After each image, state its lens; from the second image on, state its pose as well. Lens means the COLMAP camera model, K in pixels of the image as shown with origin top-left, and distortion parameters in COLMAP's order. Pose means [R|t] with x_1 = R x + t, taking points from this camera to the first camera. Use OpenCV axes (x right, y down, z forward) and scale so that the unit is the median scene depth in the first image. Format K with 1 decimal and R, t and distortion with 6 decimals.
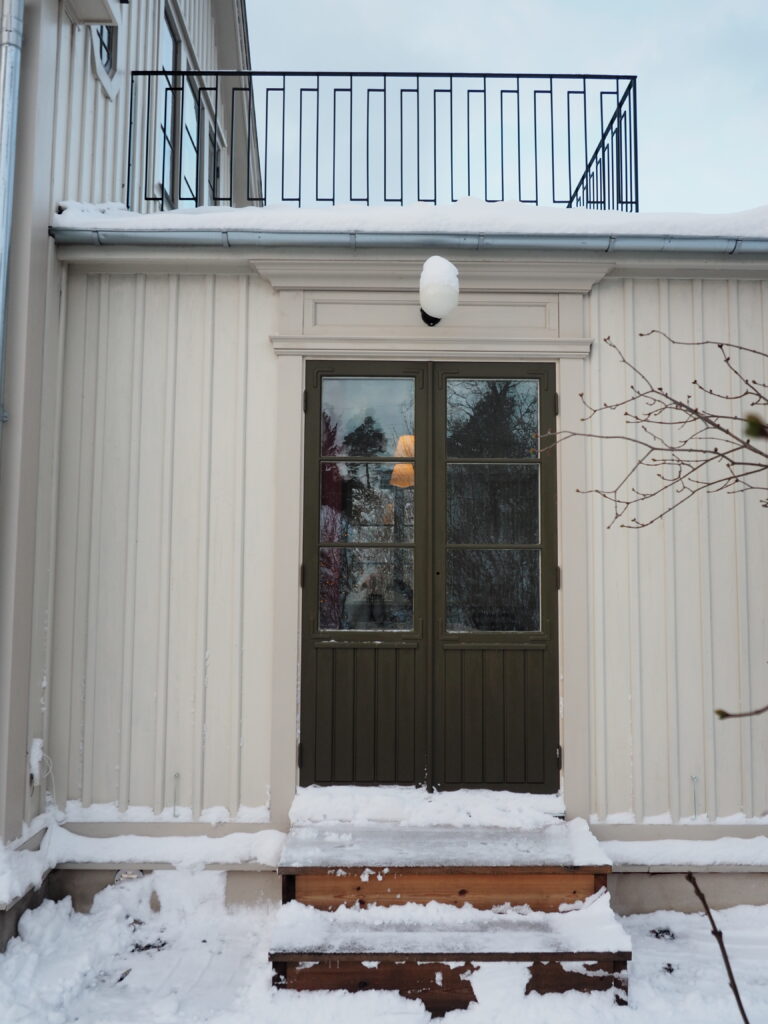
lens RADIAL K [[843.3, 0, 384.0], [0, 843.3, 512.0], [0, 0, 1]] dist [-0.002249, -0.003404]
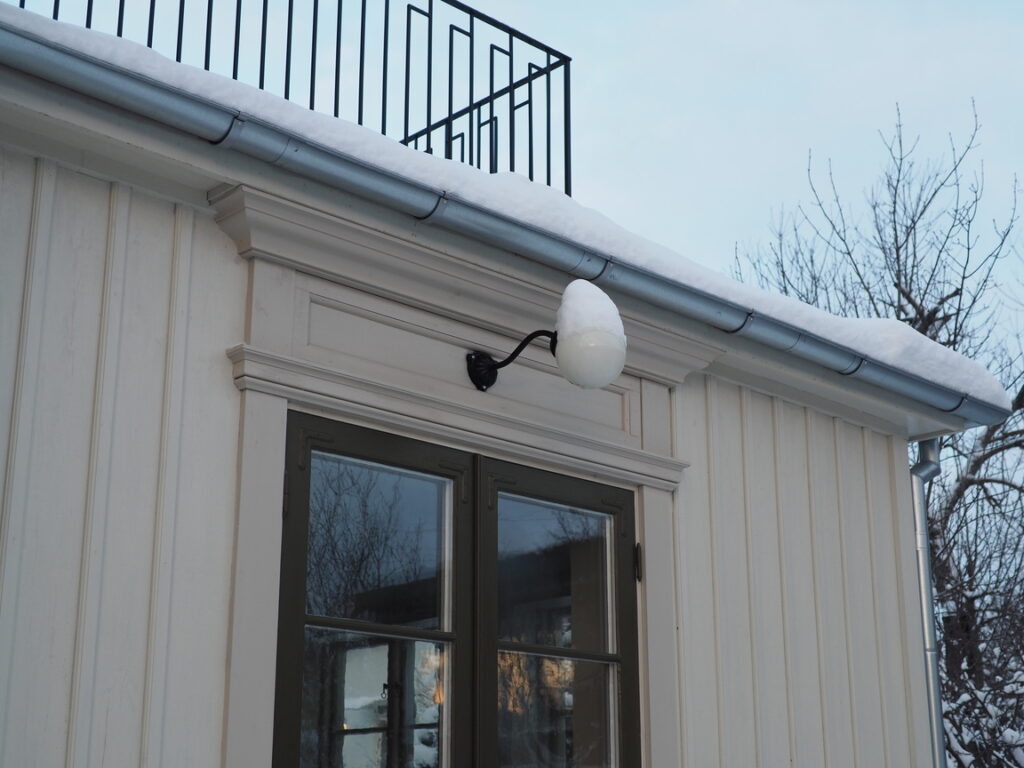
lens RADIAL K [[1511.7, 0, 512.0], [0, 1511.7, 384.0], [0, 0, 1]] dist [-0.005789, -0.009266]
pose [[0.733503, 0.194874, 0.651151, -0.565260], [-0.047447, 0.970361, -0.236958, 0.003872], [-0.678028, 0.142914, 0.721009, 0.291772]]
